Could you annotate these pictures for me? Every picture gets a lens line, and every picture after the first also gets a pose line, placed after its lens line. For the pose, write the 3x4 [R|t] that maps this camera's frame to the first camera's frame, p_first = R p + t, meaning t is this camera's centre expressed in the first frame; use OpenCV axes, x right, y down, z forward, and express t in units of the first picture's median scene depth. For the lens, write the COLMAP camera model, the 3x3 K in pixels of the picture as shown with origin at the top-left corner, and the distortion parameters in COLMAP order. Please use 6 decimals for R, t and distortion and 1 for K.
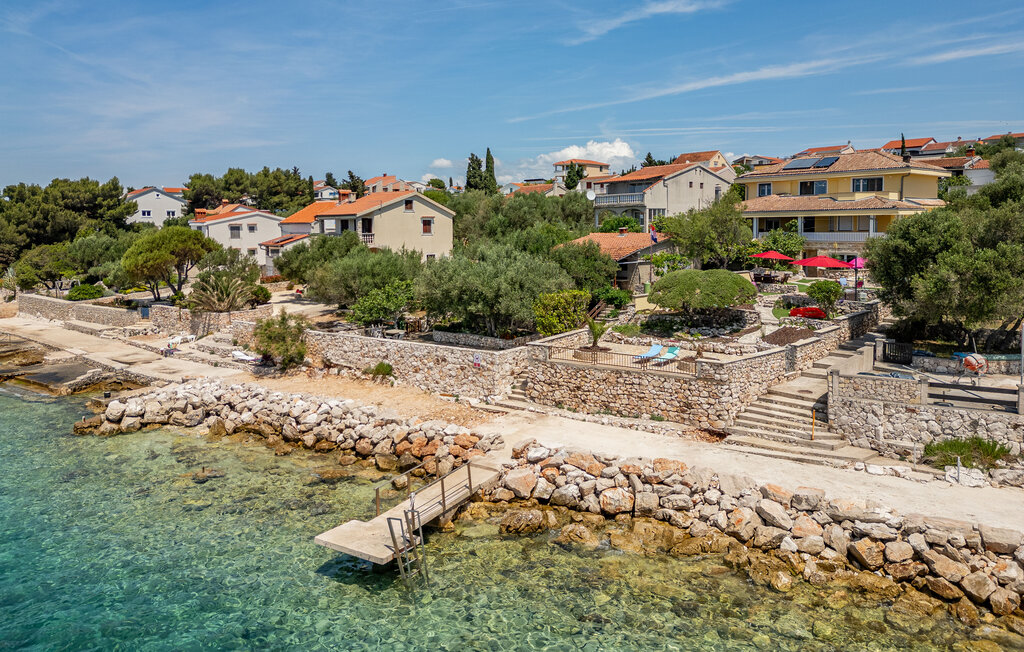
lens RADIAL K [[712.1, 0, 494.5], [0, 712.1, 251.2], [0, 0, 1]] dist [0.044214, -0.018898]
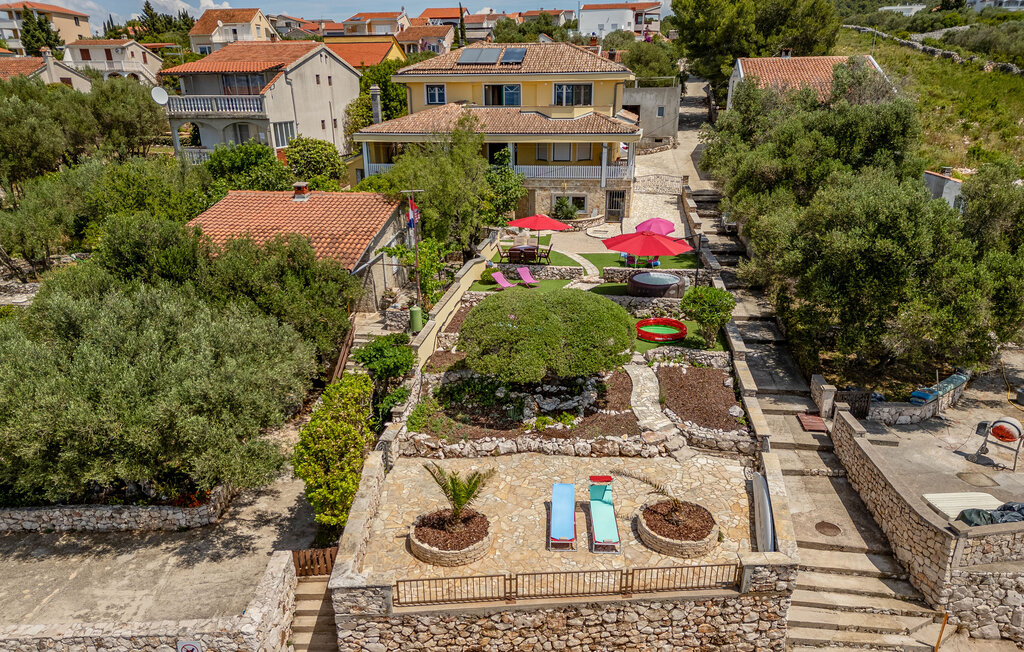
lens RADIAL K [[712.1, 0, 505.8], [0, 712.1, 376.7], [0, 0, 1]] dist [0.044214, -0.018898]
pose [[0.781214, -0.231635, 0.579698, -0.061598], [0.024160, 0.939134, 0.342699, -0.086691], [-0.623796, -0.253716, 0.739261, 0.483948]]
